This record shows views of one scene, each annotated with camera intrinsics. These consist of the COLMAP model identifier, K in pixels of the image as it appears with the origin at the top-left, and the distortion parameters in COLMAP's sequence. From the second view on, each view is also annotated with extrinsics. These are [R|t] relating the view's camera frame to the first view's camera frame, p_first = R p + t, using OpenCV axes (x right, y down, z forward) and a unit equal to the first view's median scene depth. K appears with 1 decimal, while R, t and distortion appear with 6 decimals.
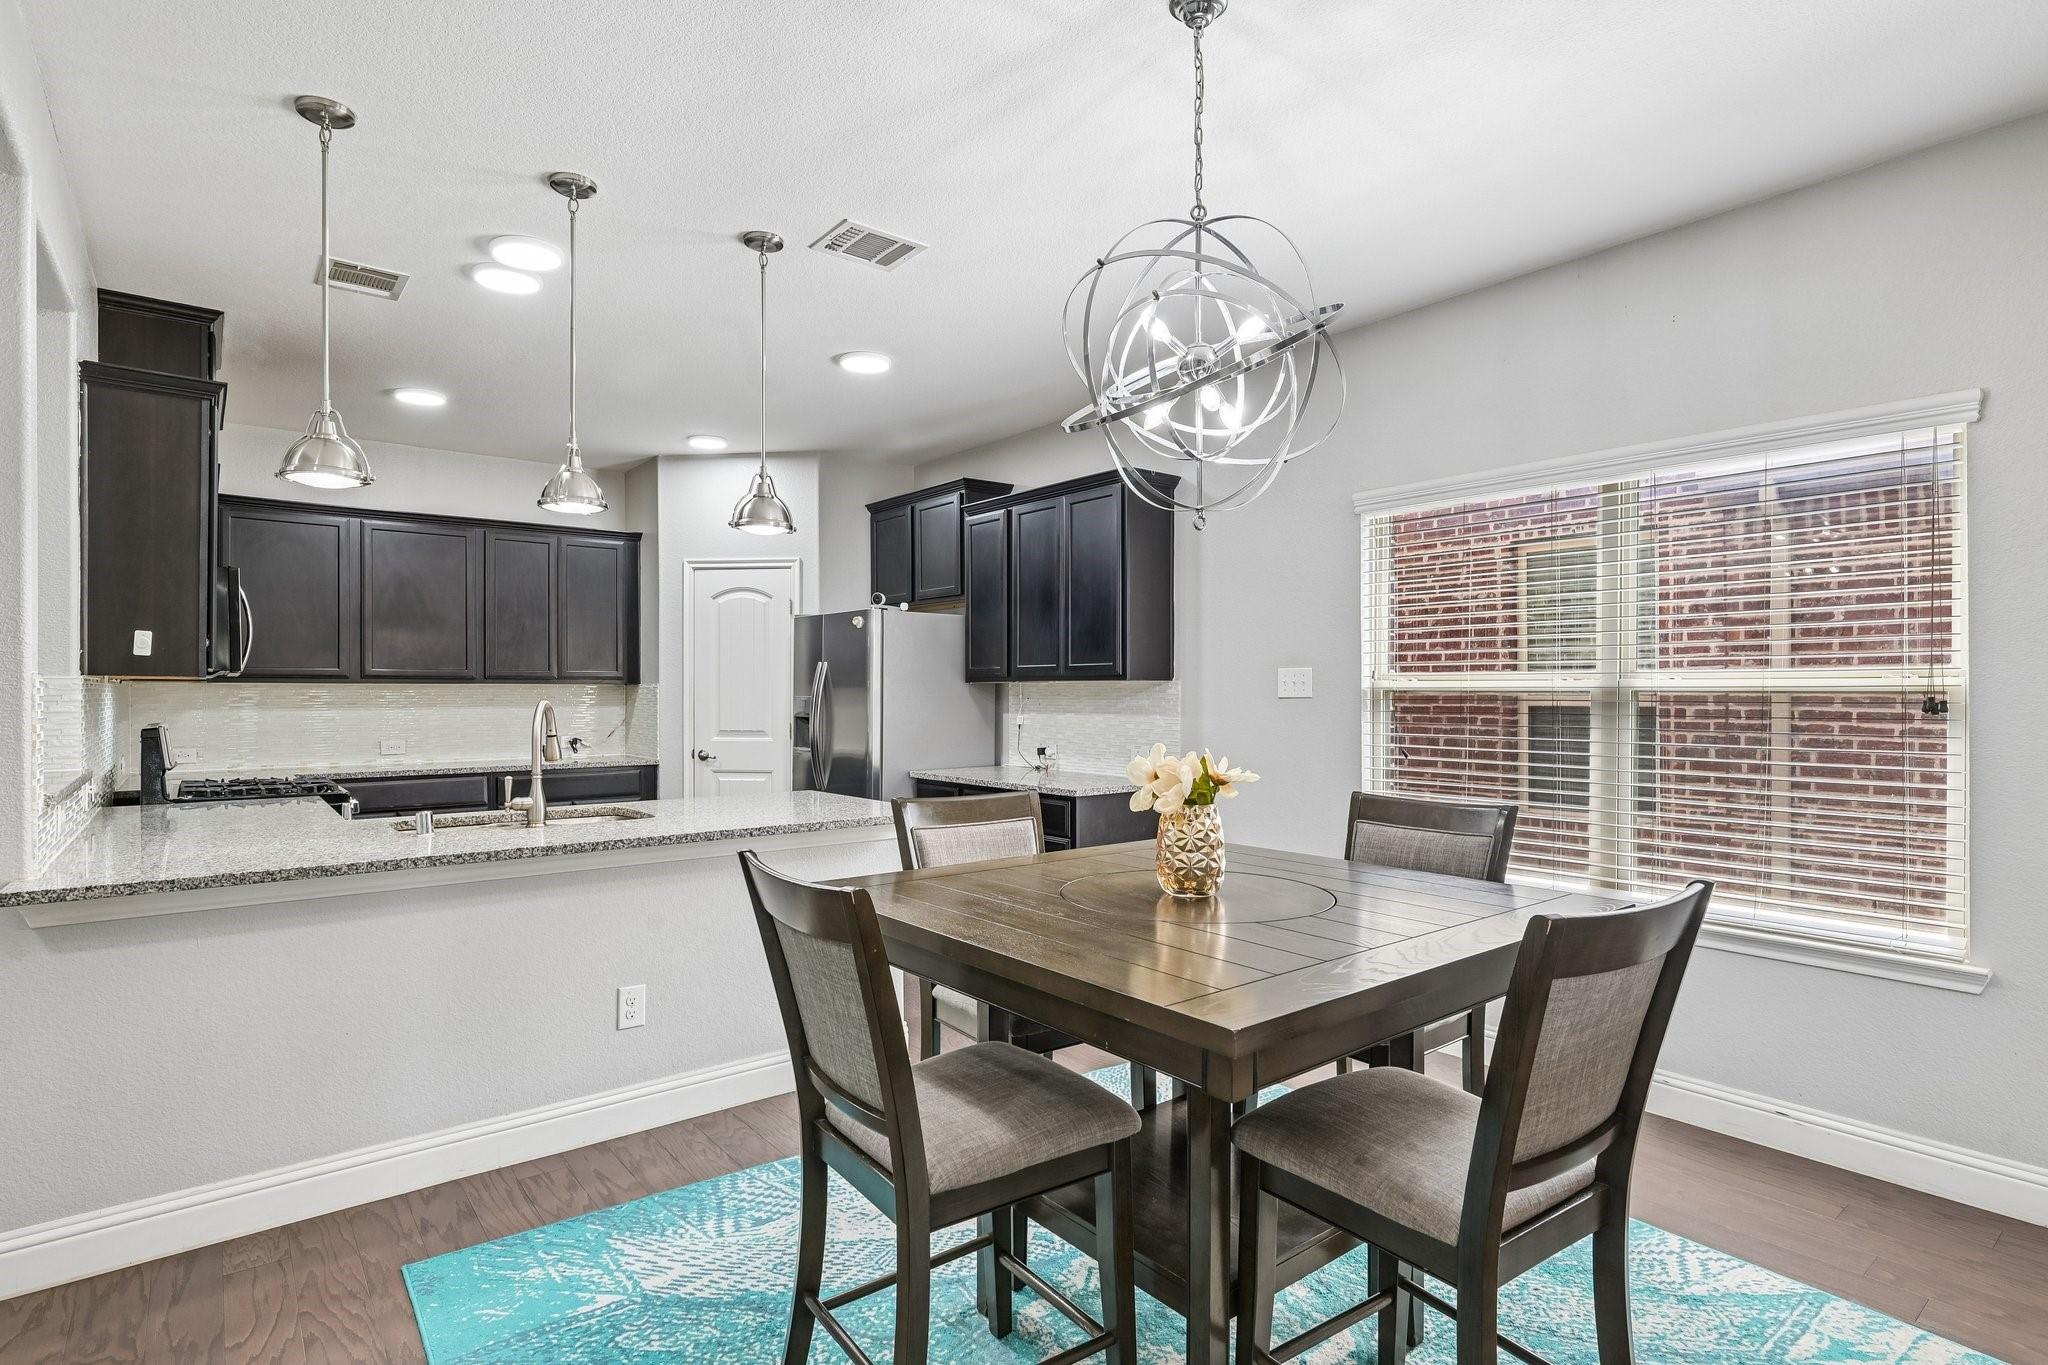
lens RADIAL K [[1044.2, 0, 1024.6], [0, 1044.2, 684.0], [0, 0, 1]] dist [0.003345, 0.000480]
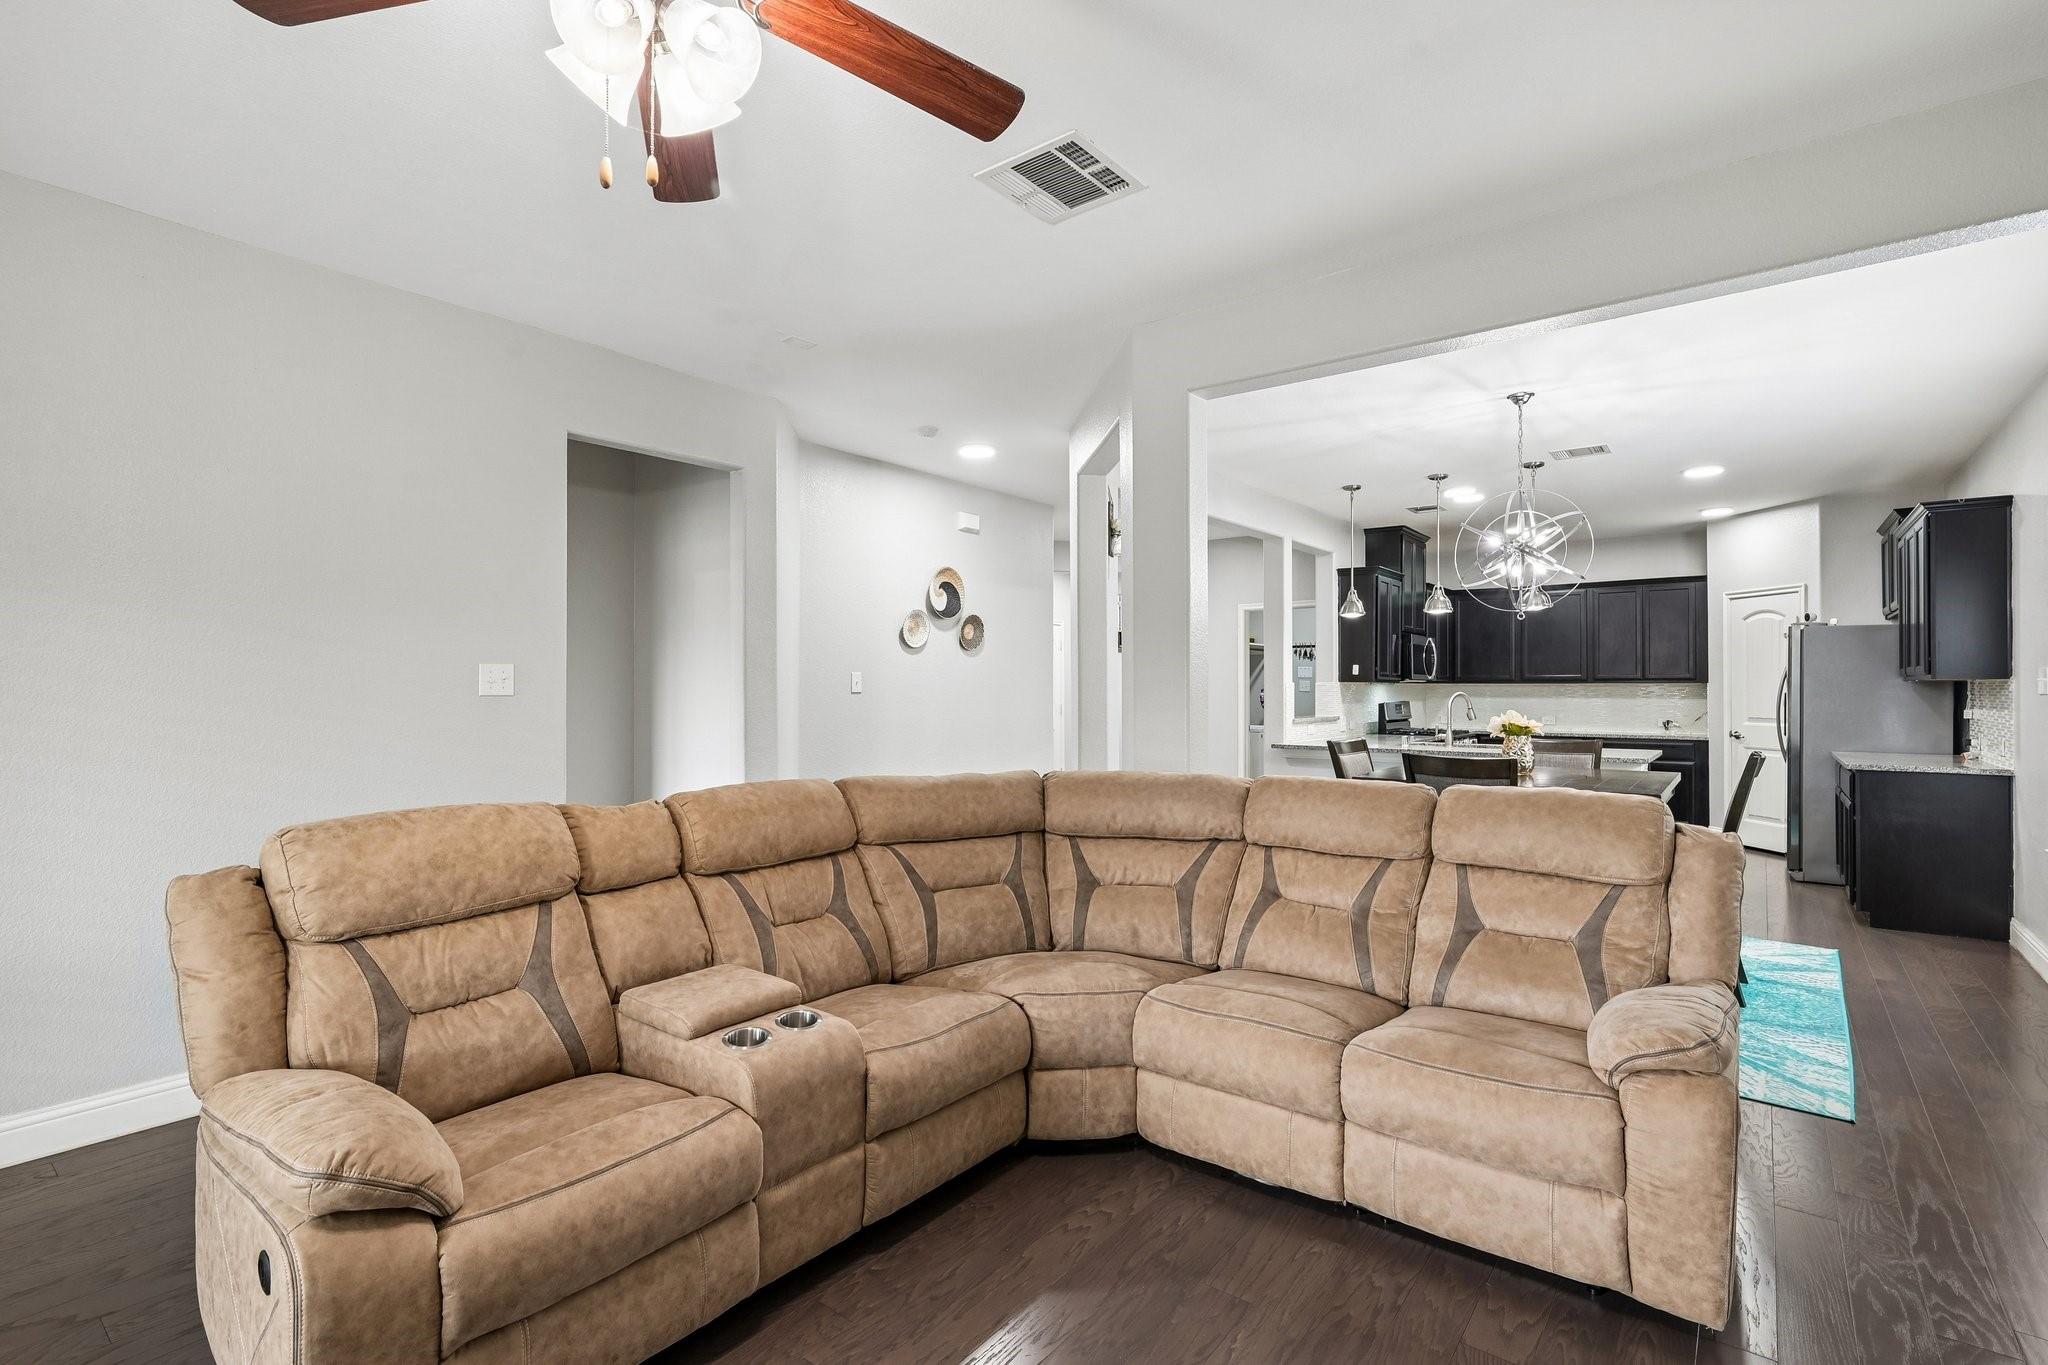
lens RADIAL K [[948.0, 0, 1024.7], [0, 948.0, 684.0], [0, 0, 1]] dist [-0.000048, 0.000000]
pose [[0.240767, -0.003467, -0.970577, 0.668973], [0.006281, 0.999978, -0.002014, -0.002254], [0.970563, -0.005611, 0.240784, -0.198928]]
